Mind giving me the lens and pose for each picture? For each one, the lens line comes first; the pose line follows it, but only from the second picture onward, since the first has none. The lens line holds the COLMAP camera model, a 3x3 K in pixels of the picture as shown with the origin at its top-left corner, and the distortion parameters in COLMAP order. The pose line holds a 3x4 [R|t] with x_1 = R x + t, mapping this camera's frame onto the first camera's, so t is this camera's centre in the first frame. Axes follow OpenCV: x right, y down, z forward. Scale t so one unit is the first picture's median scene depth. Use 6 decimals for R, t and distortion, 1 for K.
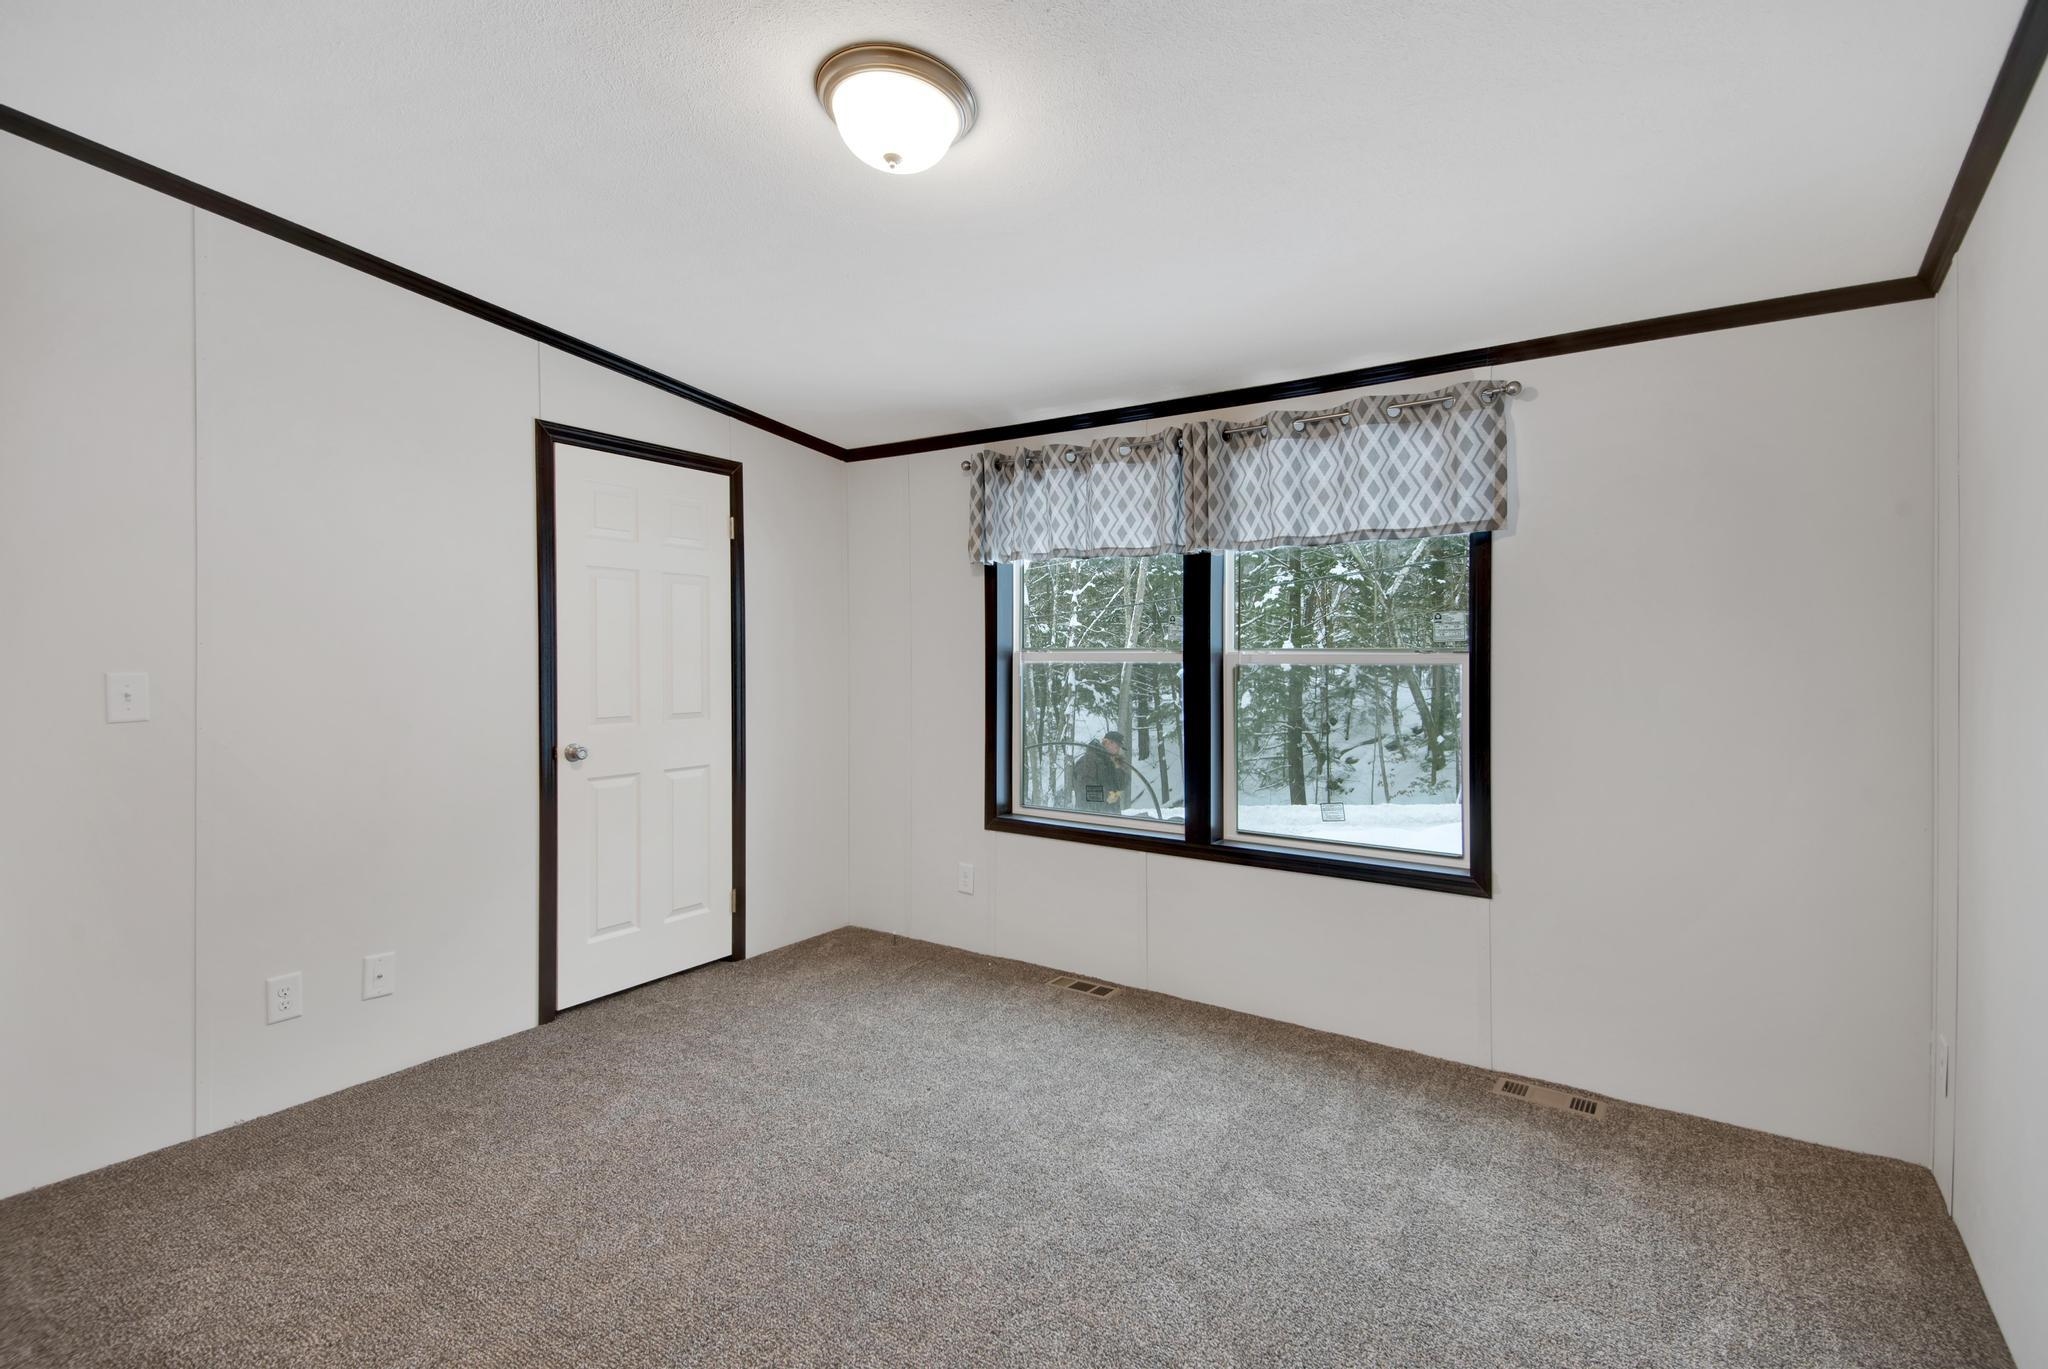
lens RADIAL K [[957.2, 0, 1025.1], [0, 957.2, 658.8], [0, 0, 1]] dist [0.000010, -0.000332]
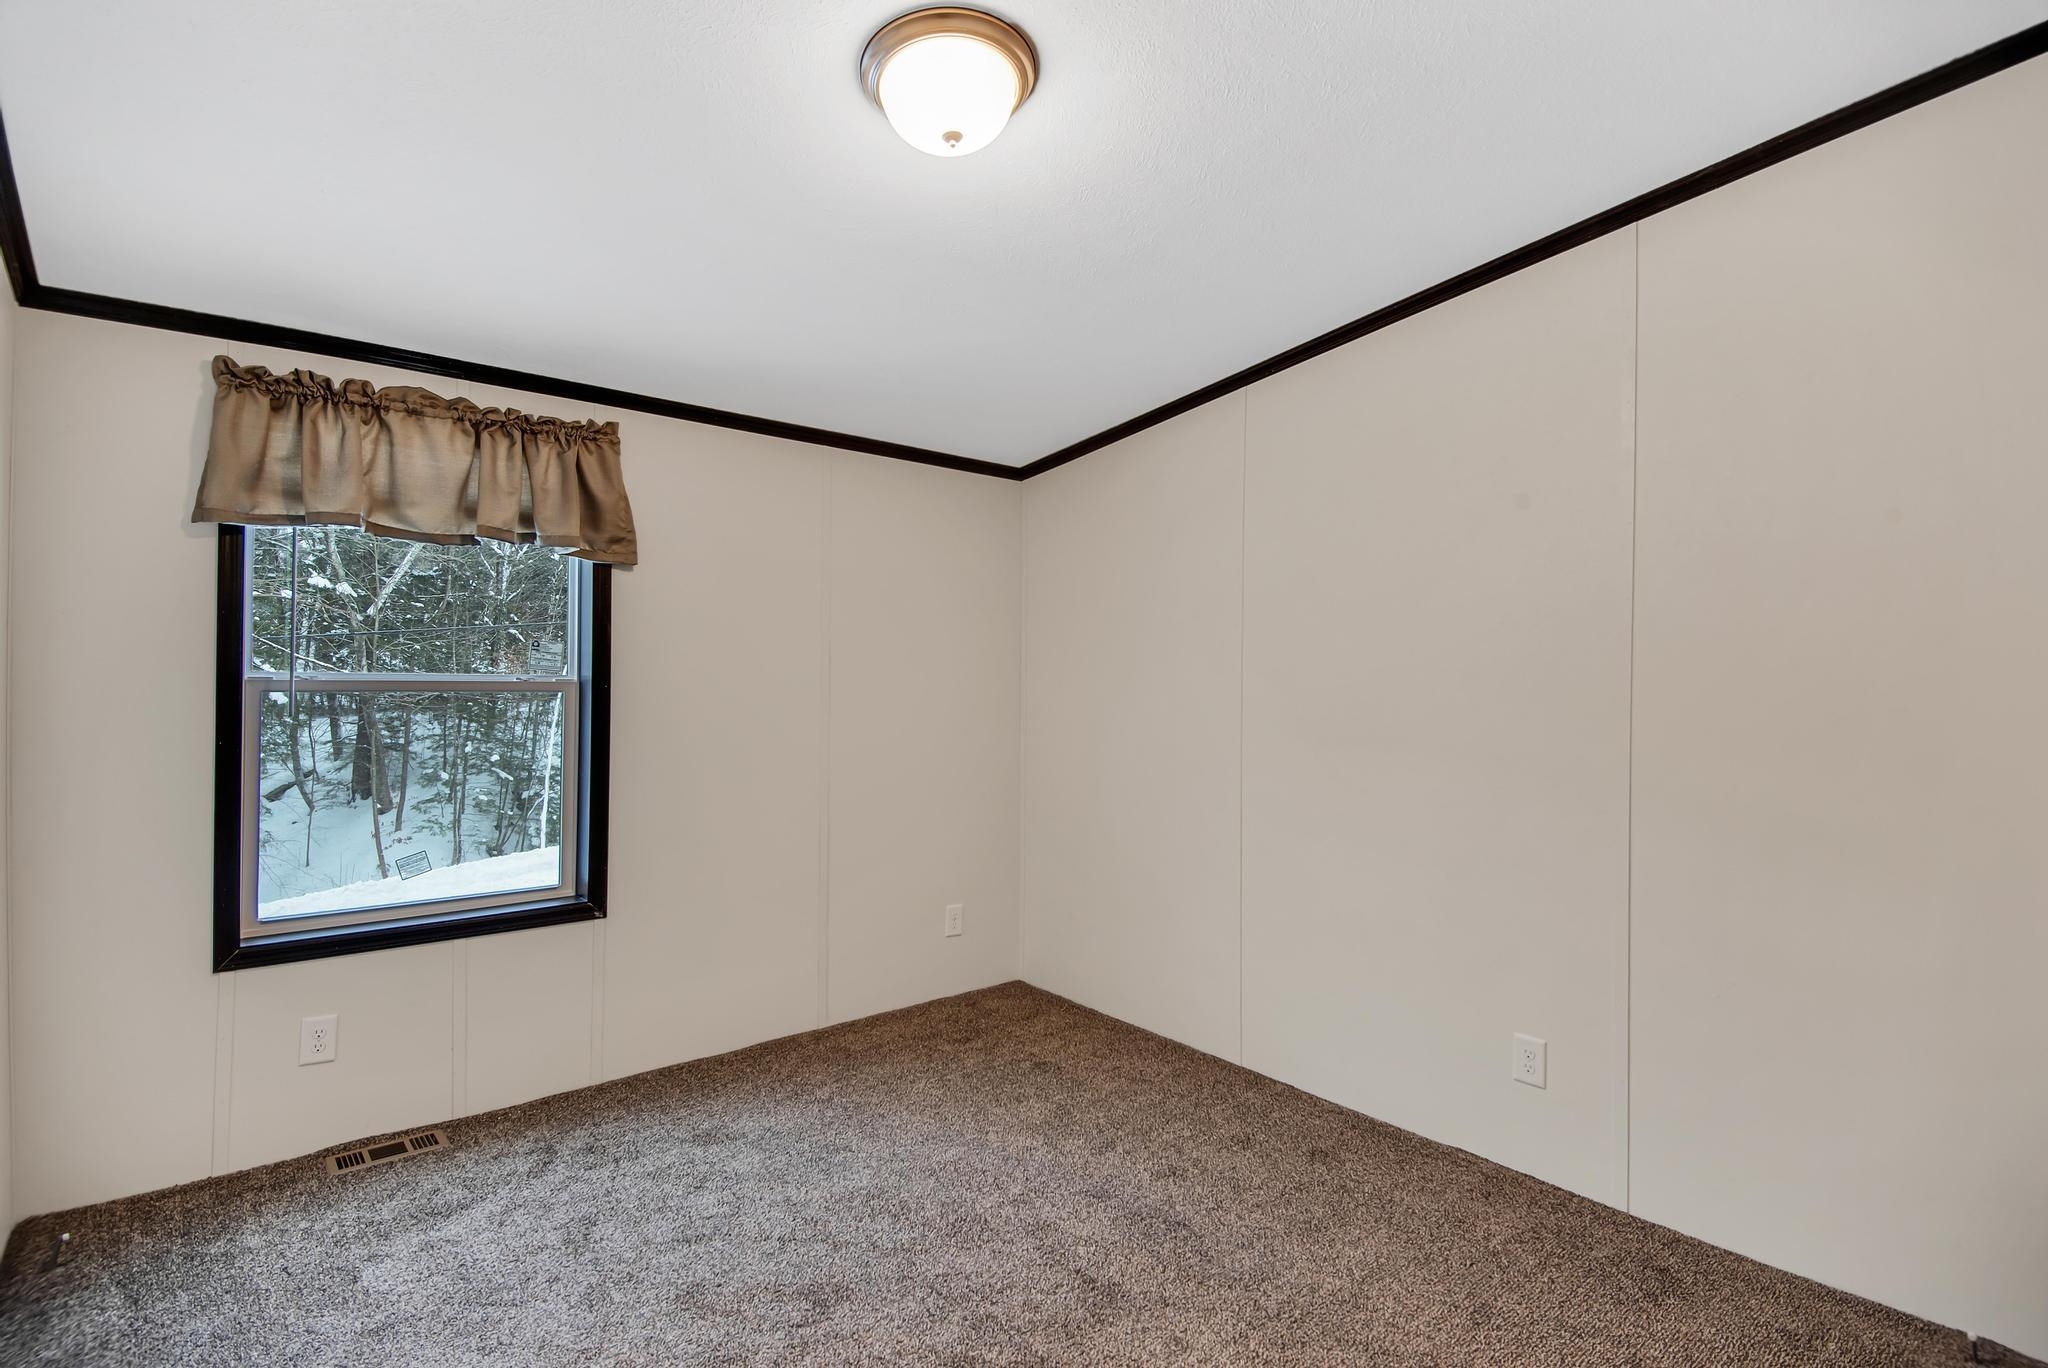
lens RADIAL K [[953.5, 0, 1024.0], [0, 953.5, 684.0], [0, 0, 1]] dist [0.001367, -0.000063]
pose [[0.268161, 0.002083, 0.963372, -0.545189], [0.000191, 0.999998, -0.002215, -0.003025], [-0.963374, 0.000778, 0.268160, 0.388156]]
